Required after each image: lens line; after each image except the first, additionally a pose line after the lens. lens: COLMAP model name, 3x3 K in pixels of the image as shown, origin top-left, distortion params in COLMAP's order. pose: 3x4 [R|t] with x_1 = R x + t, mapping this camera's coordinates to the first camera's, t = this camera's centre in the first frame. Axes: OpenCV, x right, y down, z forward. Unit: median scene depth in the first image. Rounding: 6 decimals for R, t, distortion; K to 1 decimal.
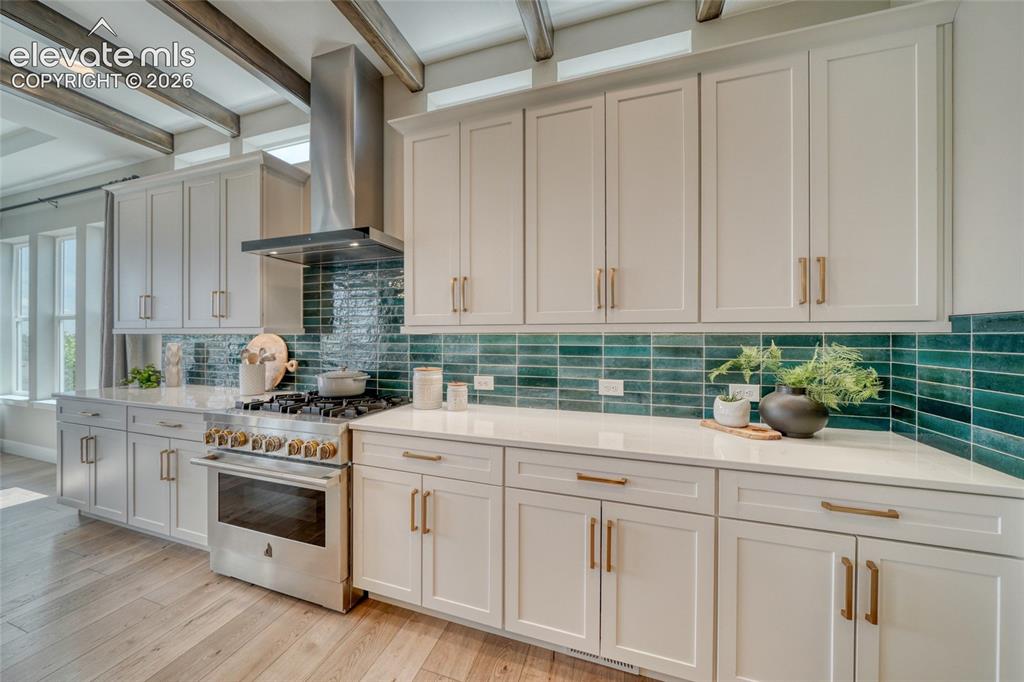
lens RADIAL K [[356.2, 0, 510.4], [0, 356.2, 336.8], [0, 0, 1]] dist [-0.005517, -0.000670]
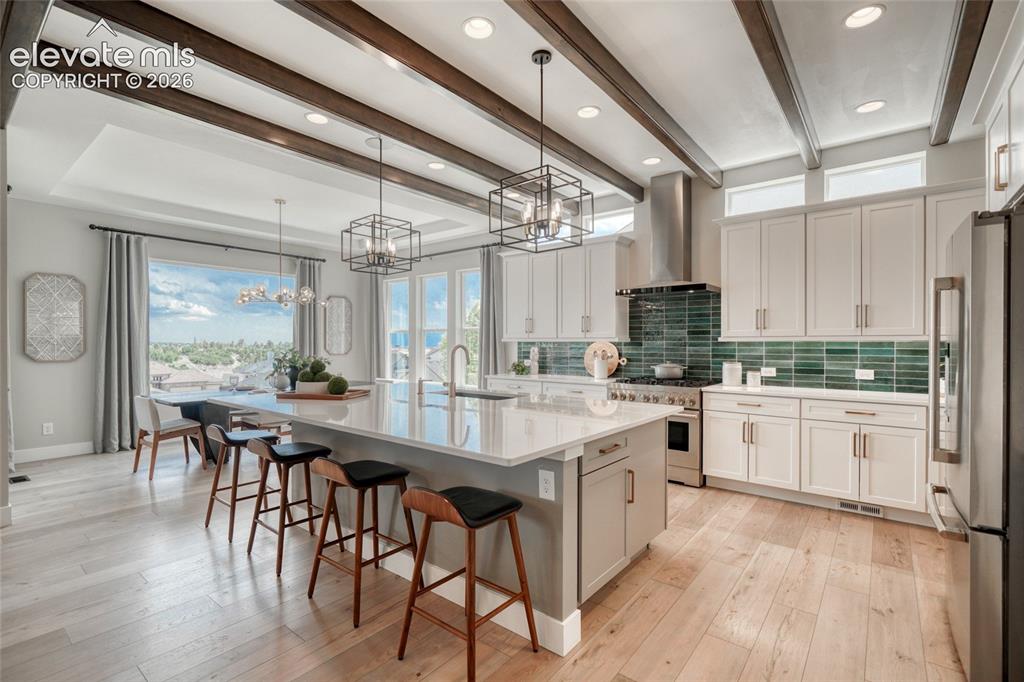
lens RADIAL K [[469.9, 0, 509.5], [0, 469.9, 344.4], [0, 0, 1]] dist [-0.000634, -0.000504]
pose [[0.935720, -0.001331, -0.352741, -0.451768], [0.003757, 0.999974, 0.006193, -0.012445], [0.352723, -0.007120, 0.935701, -1.491886]]
